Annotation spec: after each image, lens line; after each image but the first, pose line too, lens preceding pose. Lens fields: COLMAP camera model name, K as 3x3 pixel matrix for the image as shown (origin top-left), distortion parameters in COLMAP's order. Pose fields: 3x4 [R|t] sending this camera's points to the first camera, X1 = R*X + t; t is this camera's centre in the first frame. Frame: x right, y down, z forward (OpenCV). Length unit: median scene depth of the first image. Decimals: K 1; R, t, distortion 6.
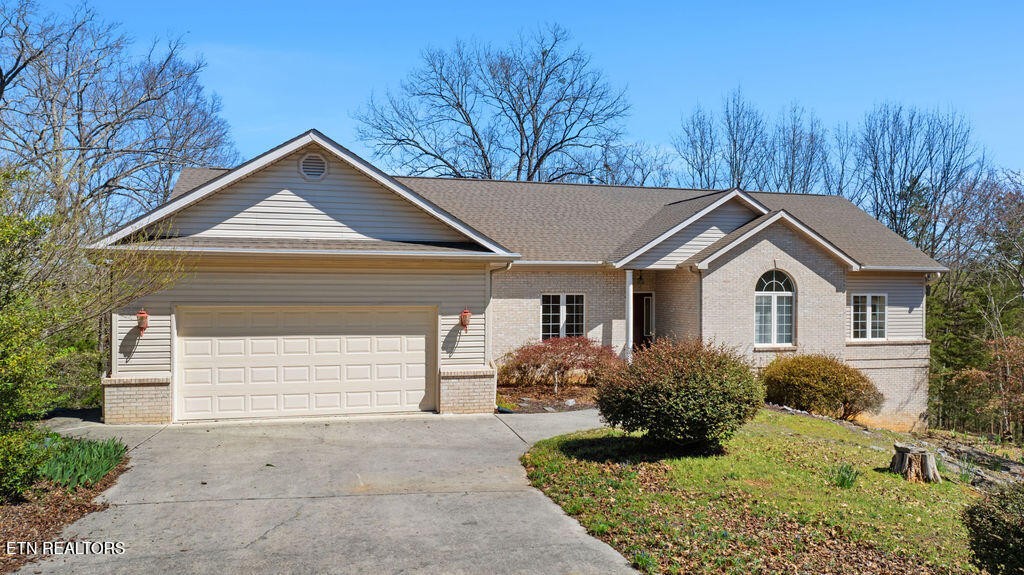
lens RADIAL K [[725.0, 0, 512.0], [0, 725.0, 287.5], [0, 0, 1]] dist [-0.007956, -0.000520]
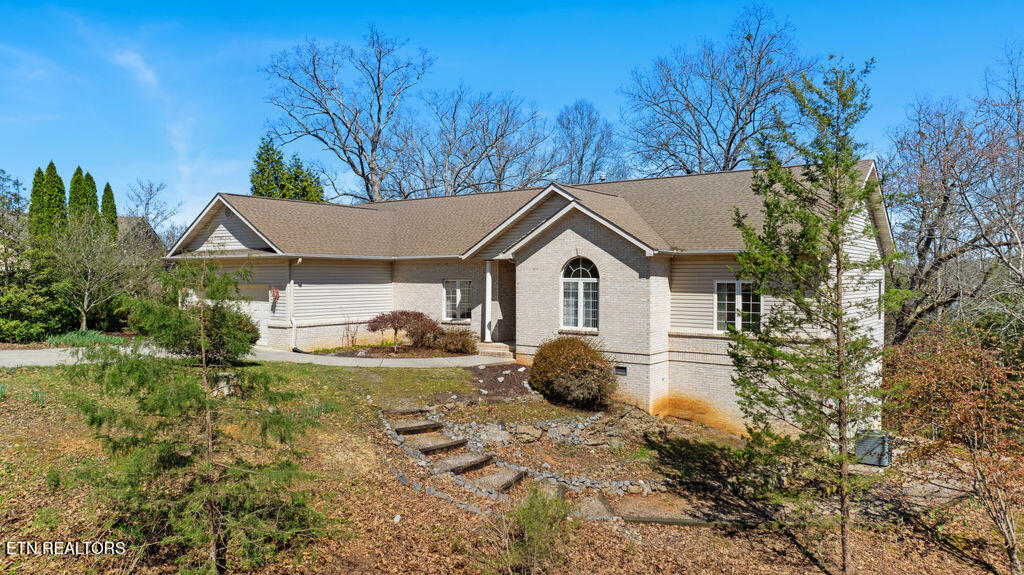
lens RADIAL K [[725.0, 0, 512.0], [0, 725.0, 287.5], [0, 0, 1]] dist [-0.007956, -0.000520]
pose [[0.620795, 0.006010, -0.783950, 1.130548], [-0.001338, 0.999977, 0.006607, 0.012840], [0.783972, -0.003052, 0.620789, 0.271324]]
